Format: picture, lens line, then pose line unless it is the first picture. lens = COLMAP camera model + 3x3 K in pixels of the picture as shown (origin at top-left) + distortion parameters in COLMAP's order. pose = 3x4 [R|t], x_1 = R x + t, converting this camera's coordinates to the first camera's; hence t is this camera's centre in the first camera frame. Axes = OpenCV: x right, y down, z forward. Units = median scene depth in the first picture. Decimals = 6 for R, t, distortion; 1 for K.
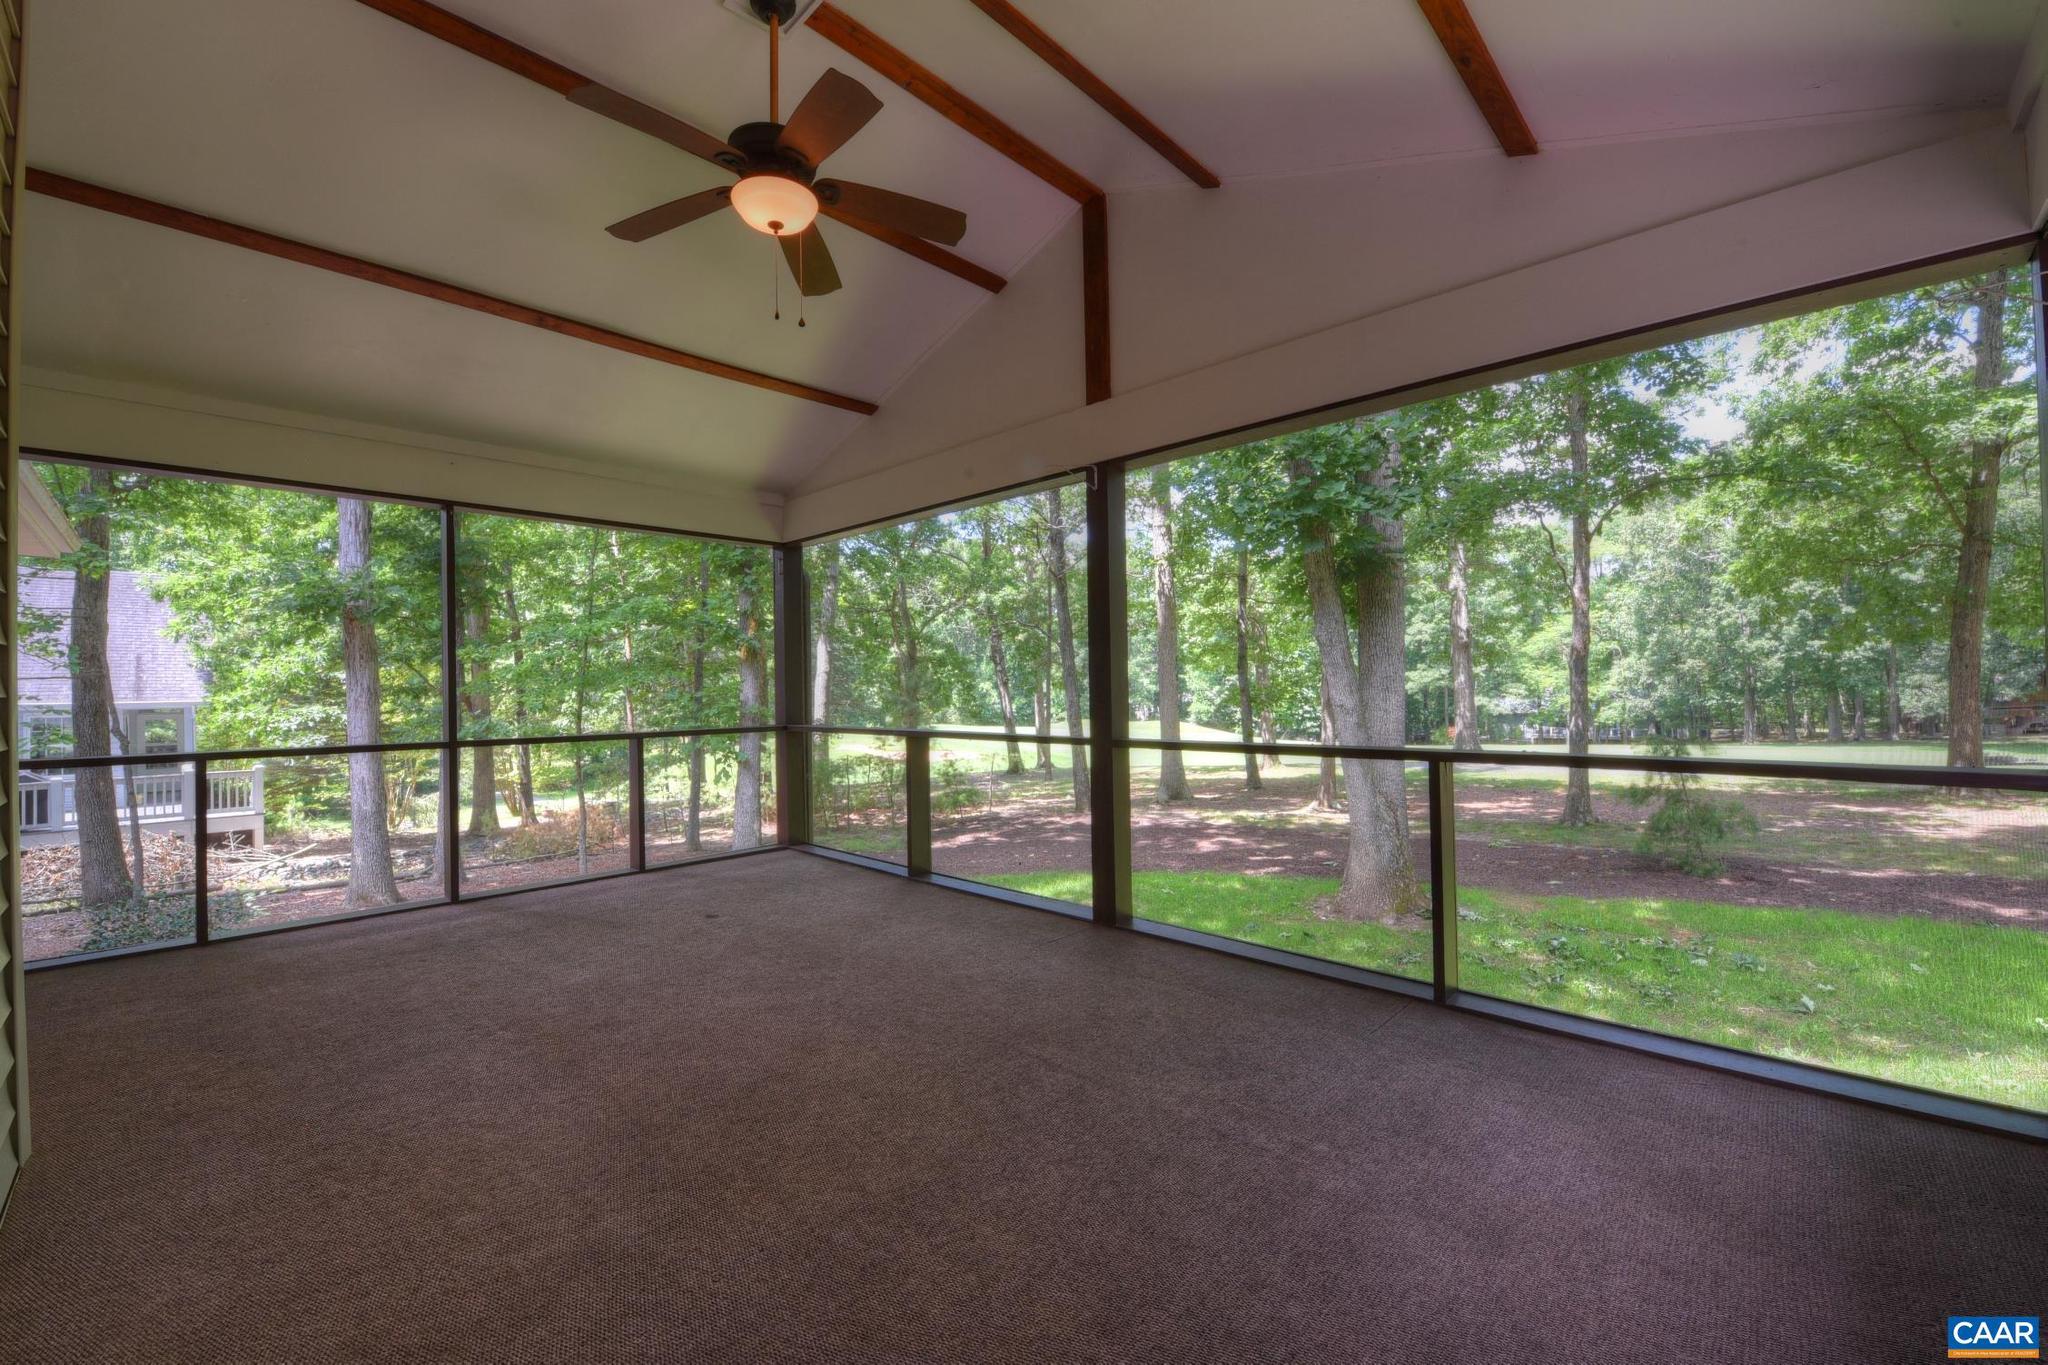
lens RADIAL K [[819.8, 0, 1024.0], [0, 819.8, 682.5], [0, 0, 1]] dist [-0.013627, -0.000088]
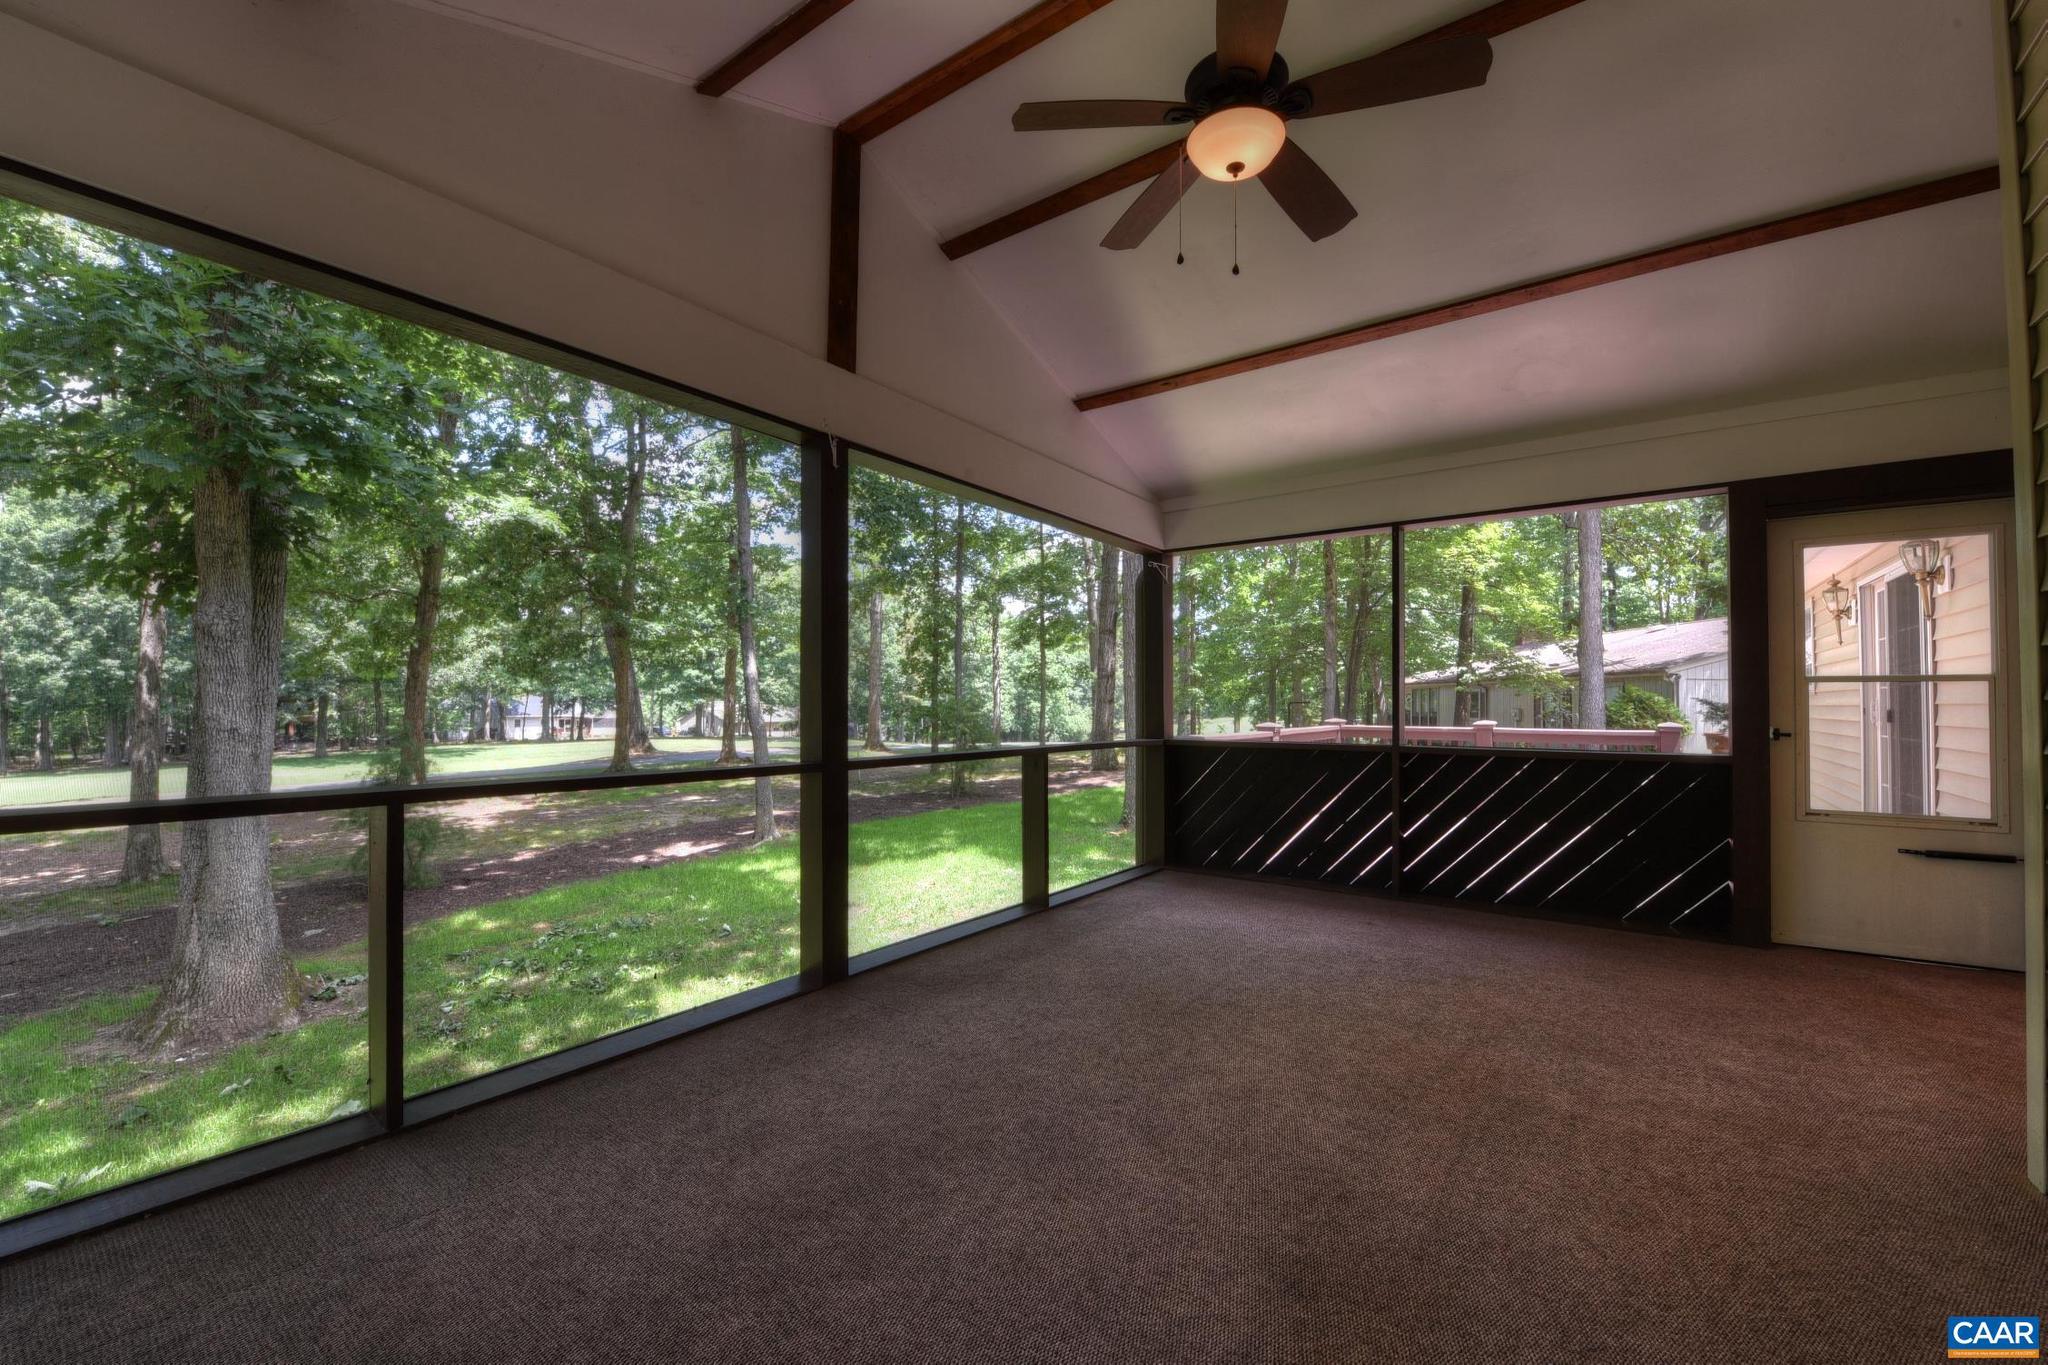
lens RADIAL K [[819.8, 0, 1024.0], [0, 819.8, 682.5], [0, 0, 1]] dist [-0.013627, -0.000088]
pose [[-0.130378, 0.041314, 0.990603, -0.768018], [-0.012387, 0.998986, -0.043294, 0.021475], [-0.991387, -0.017915, -0.129734, 0.913871]]
